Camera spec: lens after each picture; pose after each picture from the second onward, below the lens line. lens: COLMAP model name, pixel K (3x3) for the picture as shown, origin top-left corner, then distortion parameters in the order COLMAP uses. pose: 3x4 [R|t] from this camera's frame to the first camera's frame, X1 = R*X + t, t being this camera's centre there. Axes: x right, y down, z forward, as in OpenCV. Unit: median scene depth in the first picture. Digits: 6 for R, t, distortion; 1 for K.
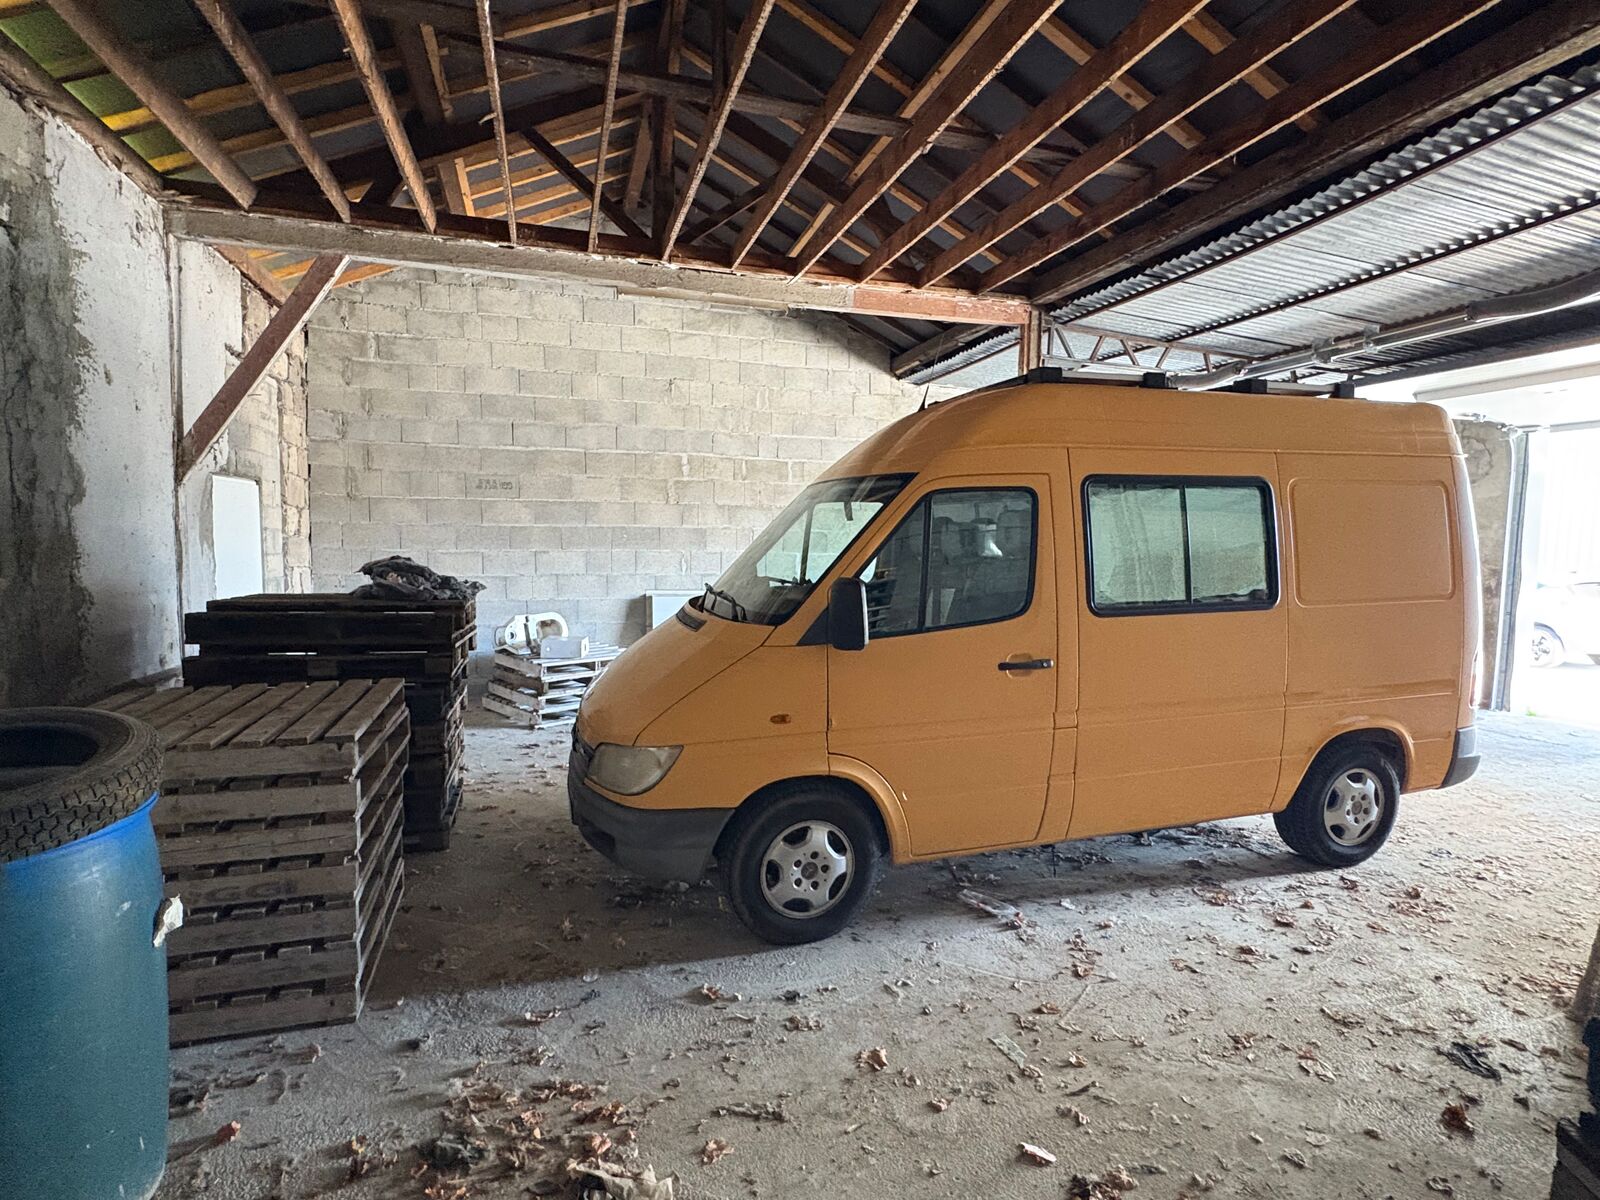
lens RADIAL K [[788.9, 0, 800.0], [0, 788.9, 600.0], [0, 0, 1]] dist [0.000319, -0.000674]
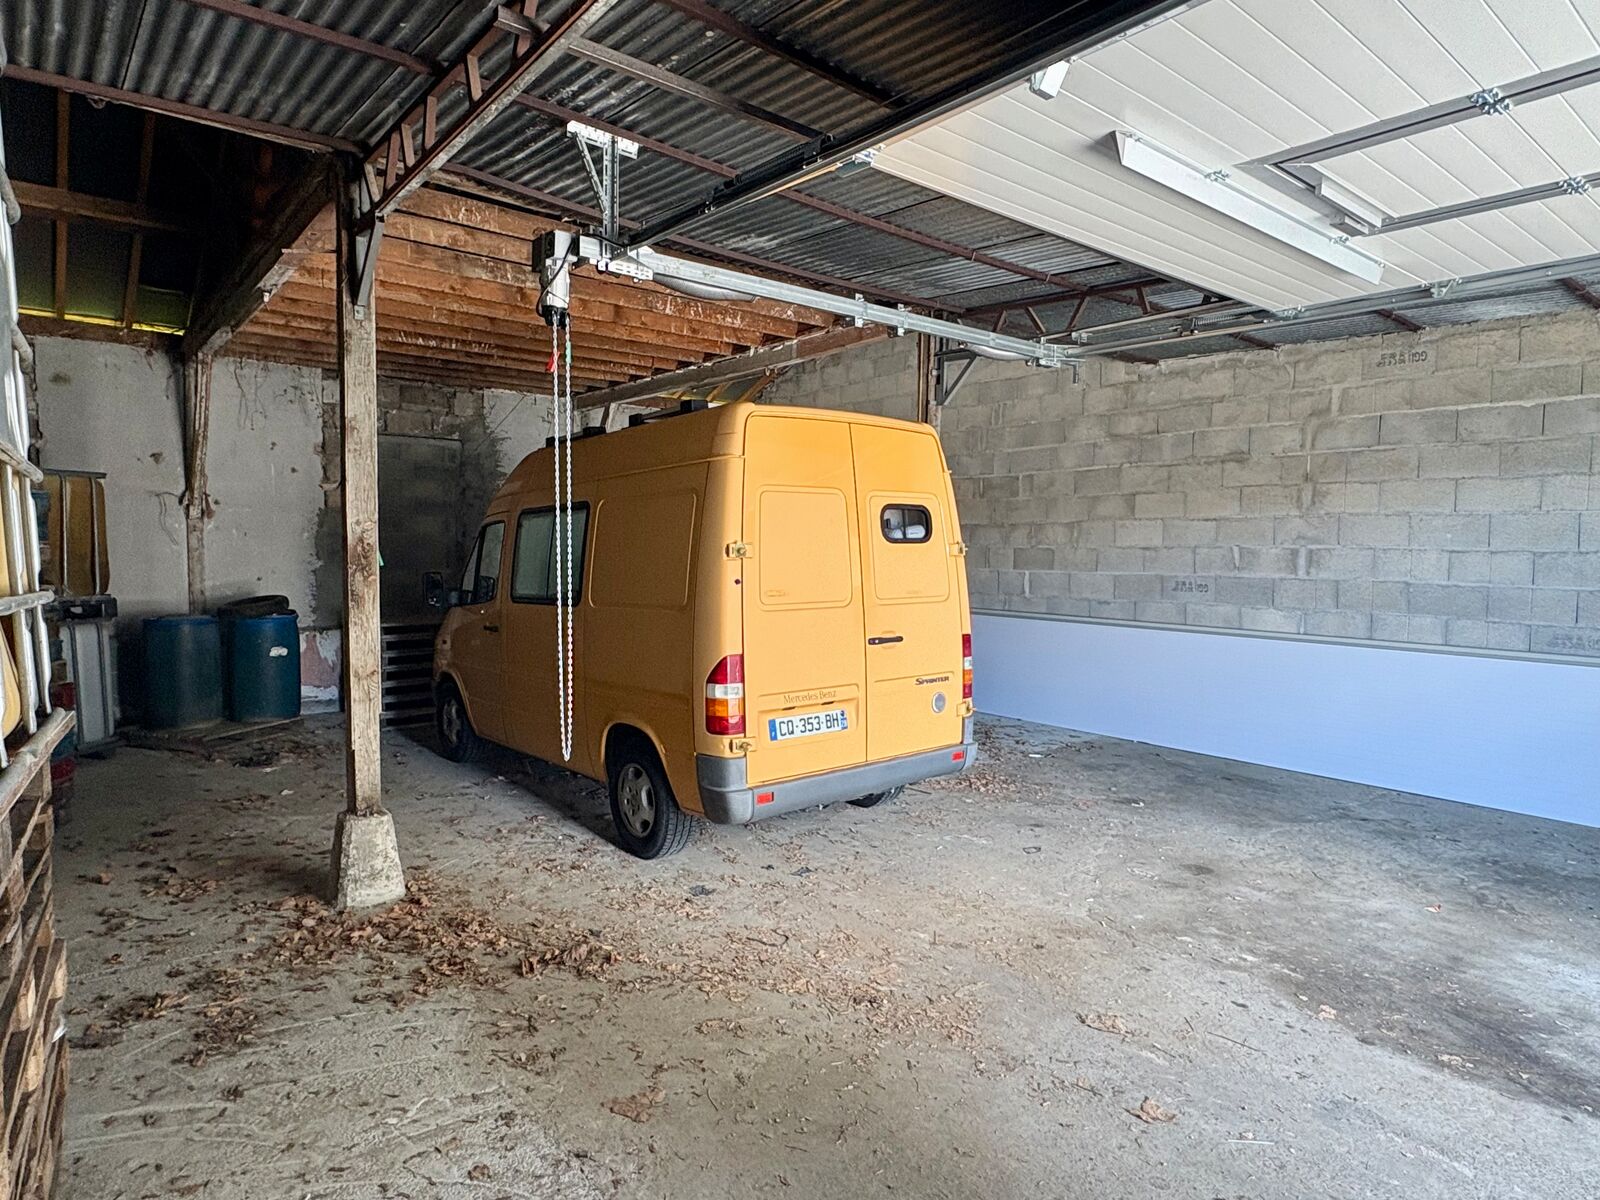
lens RADIAL K [[936.0, 0, 800.0], [0, 936.0, 600.0], [0, 0, 1]] dist [-0.000436, 0.002887]
pose [[0.366522, 0.031815, -0.929865, 2.027770], [-0.077361, 0.996997, 0.003618, -0.021611], [0.927188, 0.070609, 0.367883, 0.769794]]
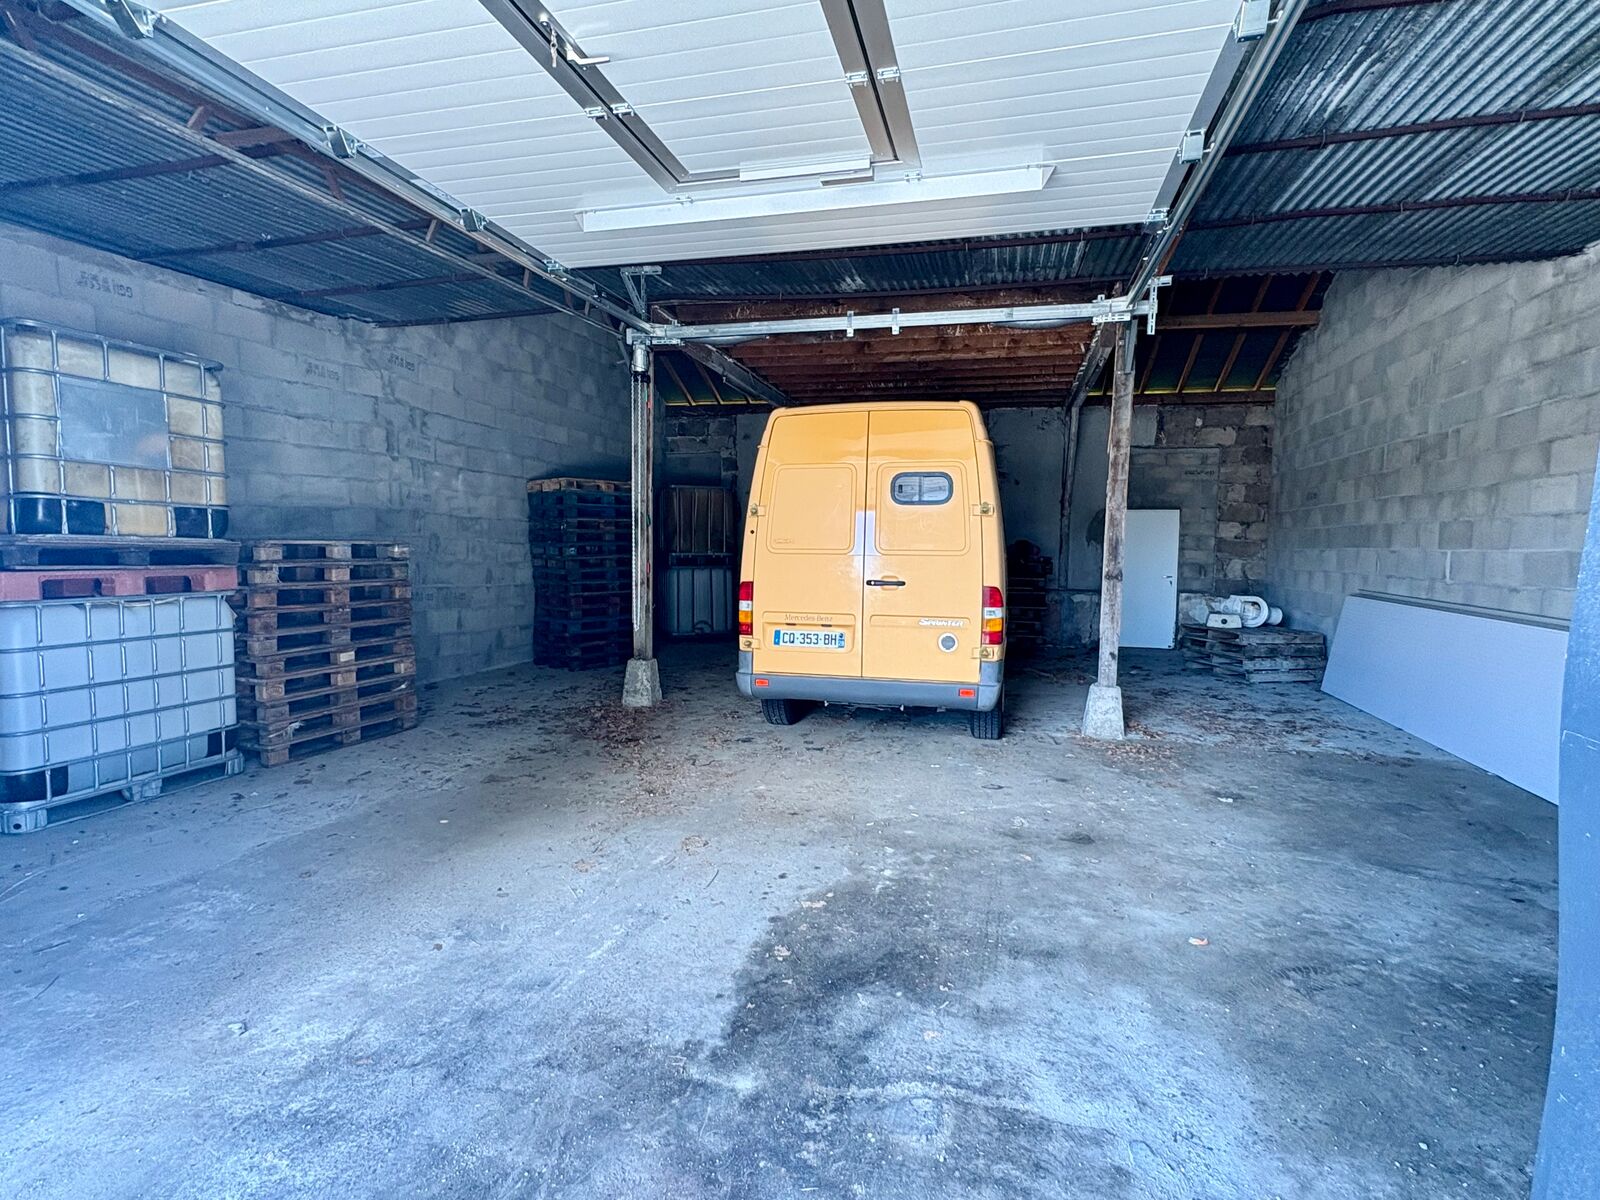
lens RADIAL K [[788.9, 0, 800.0], [0, 788.9, 600.0], [0, 0, 1]] dist [0.000319, -0.000674]
pose [[-0.535573, 0.032263, -0.843873, 2.096372], [-0.098065, 0.990134, 0.100092, -0.067041], [0.838776, 0.136361, -0.527125, 2.070183]]
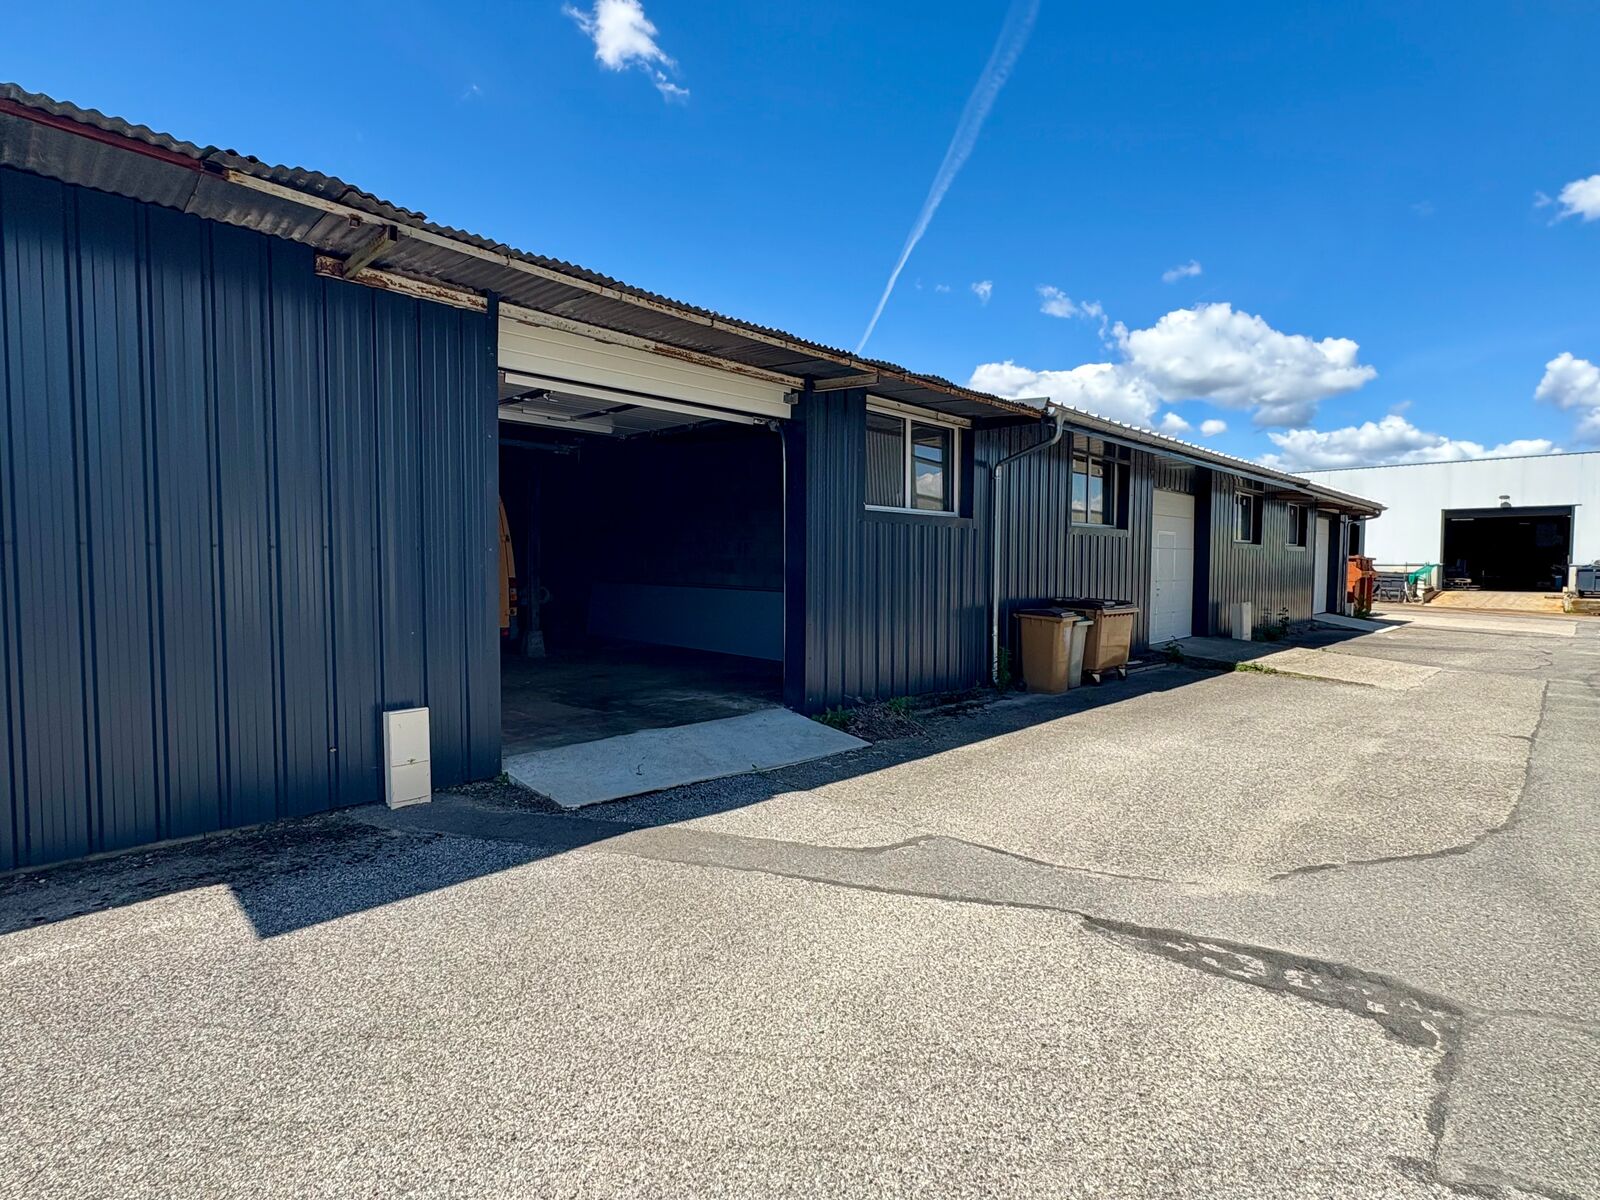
lens RADIAL K [[788.9, 0, 800.0], [0, 788.9, 600.0], [0, 0, 1]] dist [0.000319, -0.000674]
pose [[0.459525, 0.018071, -0.887981, 3.694467], [-0.069428, 0.997465, -0.015630, 0.071146], [0.885447, 0.068833, 0.459614, 1.216803]]
